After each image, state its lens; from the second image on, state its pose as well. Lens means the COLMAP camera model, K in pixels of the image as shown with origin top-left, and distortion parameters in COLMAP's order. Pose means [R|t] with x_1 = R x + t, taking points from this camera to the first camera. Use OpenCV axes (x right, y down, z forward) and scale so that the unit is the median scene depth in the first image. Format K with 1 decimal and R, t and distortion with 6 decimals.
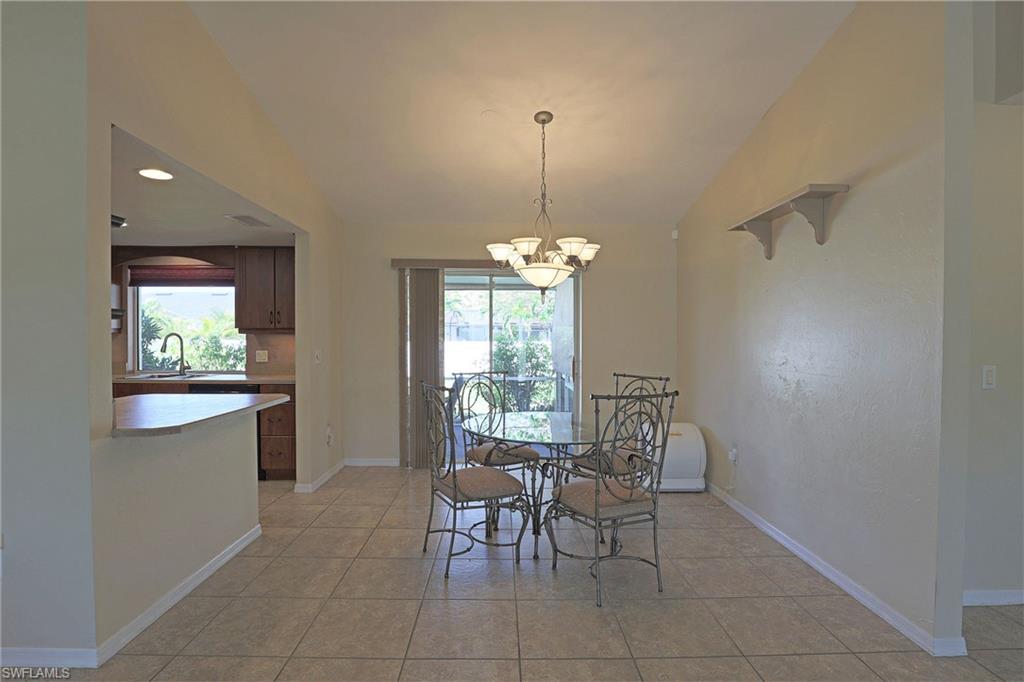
lens RADIAL K [[498.7, 0, 508.5], [0, 498.7, 341.8], [0, 0, 1]] dist [-0.034329, 0.005111]
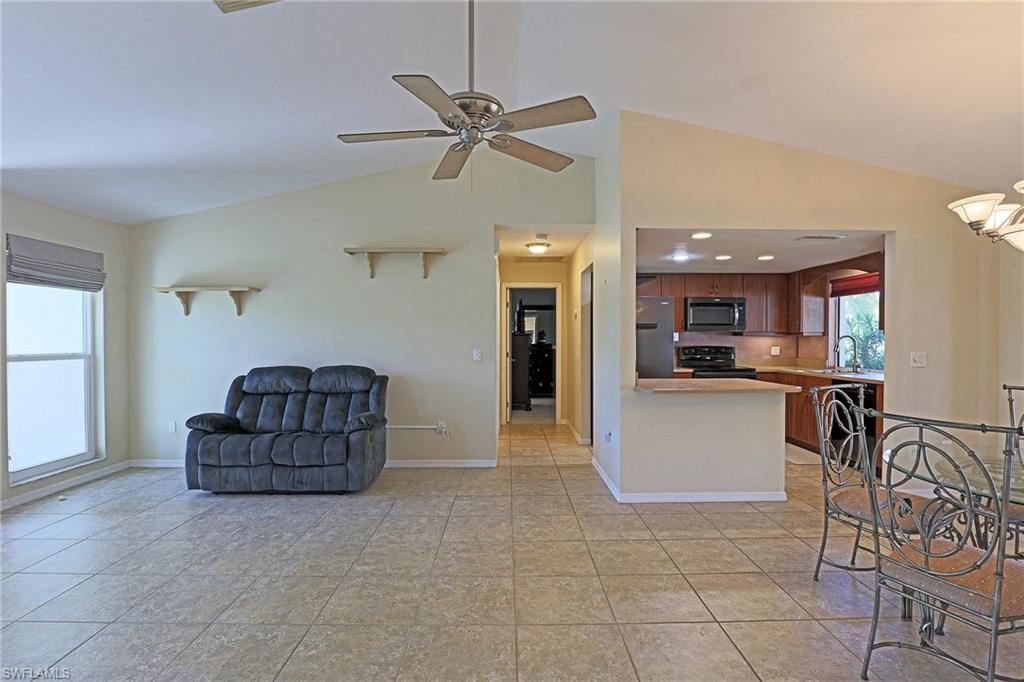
lens RADIAL K [[498.7, 0, 513.1], [0, 498.7, 343.2], [0, 0, 1]] dist [-0.034329, 0.005111]
pose [[-0.008777, 0.001751, -0.999960, 0.543855], [-0.003550, 0.999992, 0.001782, 0.001559], [0.999955, 0.003565, -0.008771, 0.253236]]
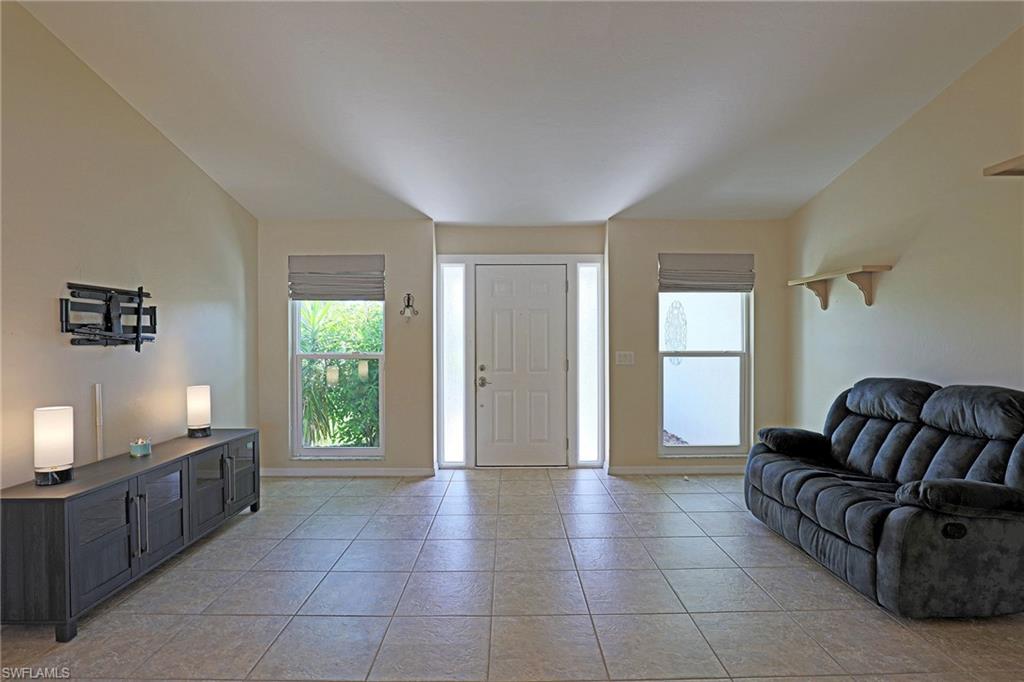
lens RADIAL K [[507.4, 0, 509.6], [0, 507.4, 342.1], [0, 0, 1]] dist [-0.027177, -0.000125]
pose [[-0.999777, -0.004126, 0.020689, -0.010420], [-0.003917, 0.999941, 0.010145, -0.002462], [-0.020730, 0.010062, -0.999734, 0.478226]]
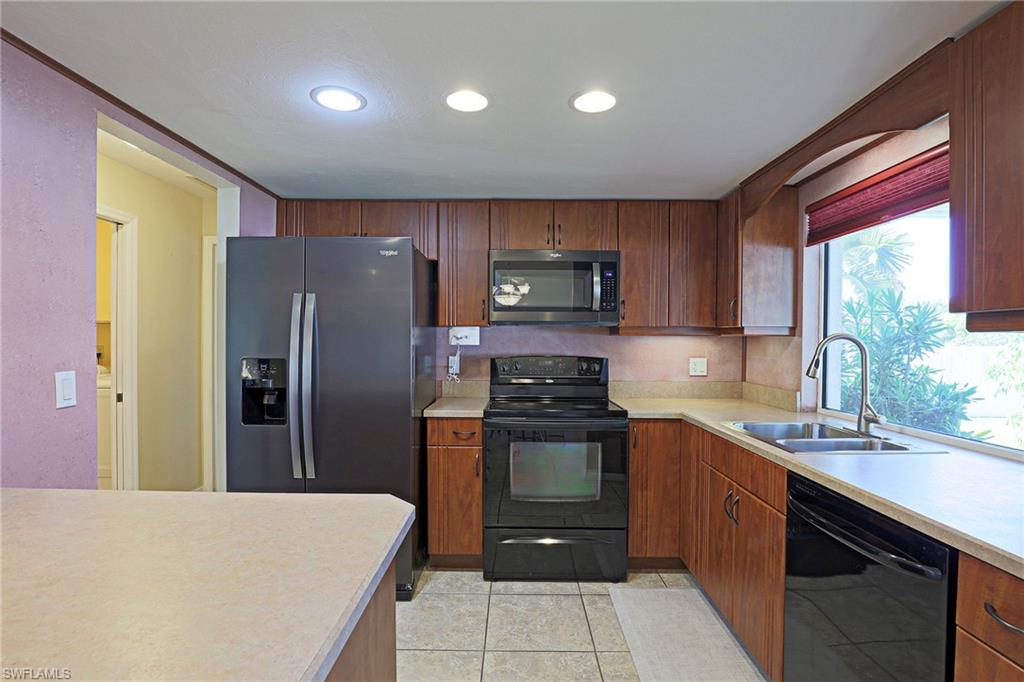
lens RADIAL K [[498.7, 0, 508.8], [0, 498.7, 341.9], [0, 0, 1]] dist [-0.034329, 0.005111]
pose [[-0.026683, -0.001761, -0.999642, -0.280598], [-0.010425, 0.999945, -0.001483, -0.008248], [0.999590, 0.010381, -0.026700, 0.815154]]
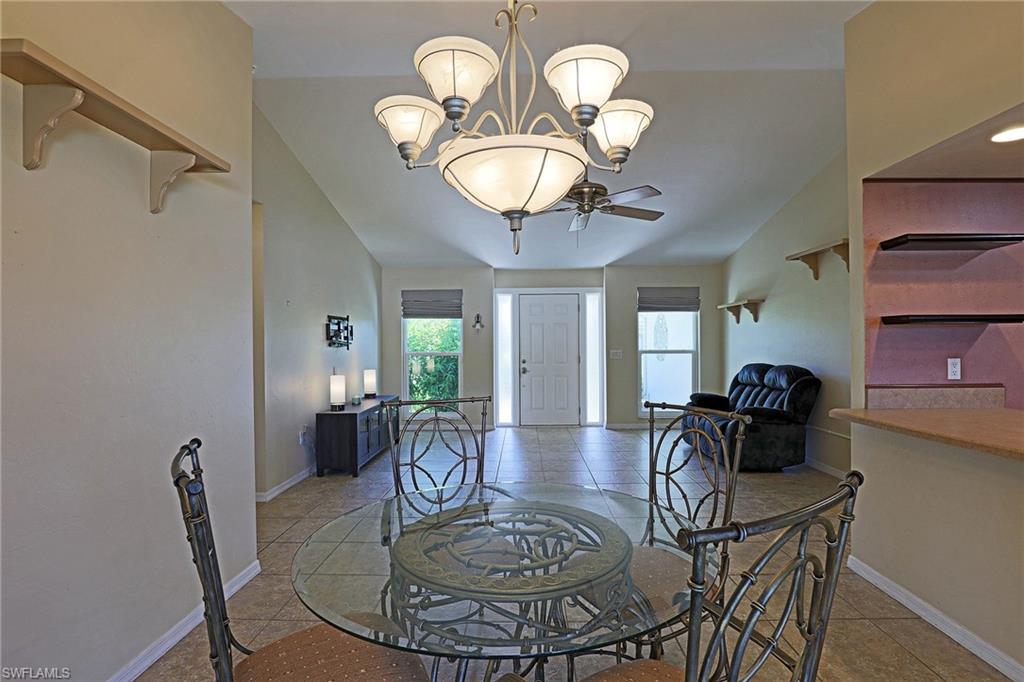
lens RADIAL K [[507.4, 0, 507.6], [0, 507.4, 344.9], [0, 0, 1]] dist [-0.027177, -0.000125]
pose [[-0.998535, -0.000061, 0.054110, 0.038850], [0.000404, 0.999963, 0.008573, -0.004885], [-0.054108, 0.008582, -0.998498, 1.133742]]
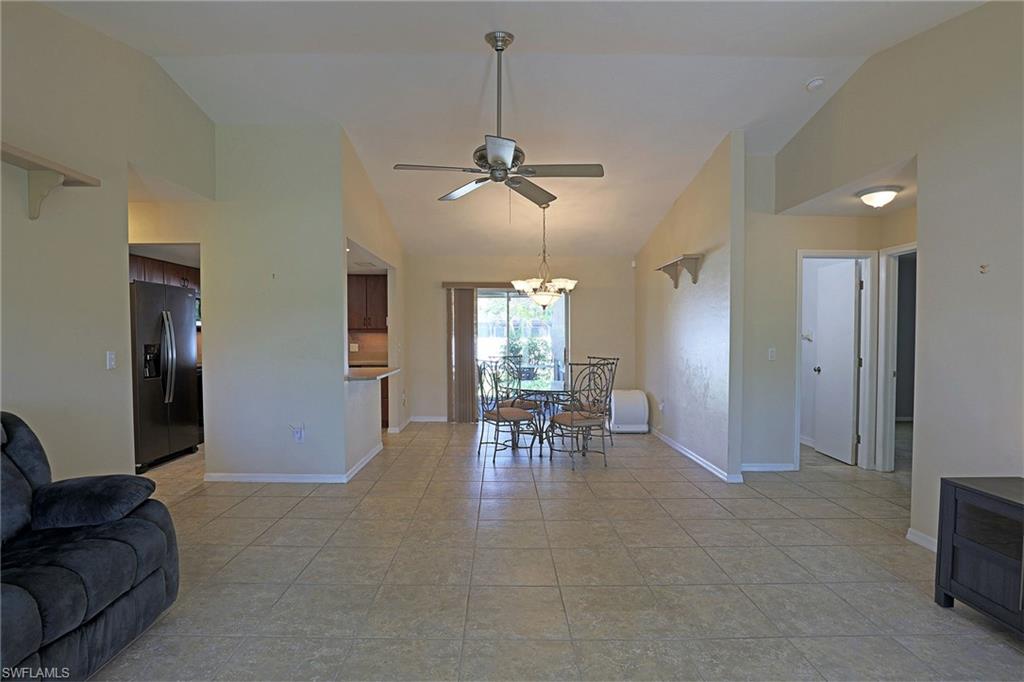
lens RADIAL K [[498.7, 0, 505.3], [0, 498.7, 340.5], [0, 0, 1]] dist [-0.034329, 0.005111]
pose [[0.999978, -0.002902, -0.006017, -0.043495], [0.002930, 0.999985, 0.004637, 0.002632], [0.006003, -0.004655, 0.999971, -0.571521]]
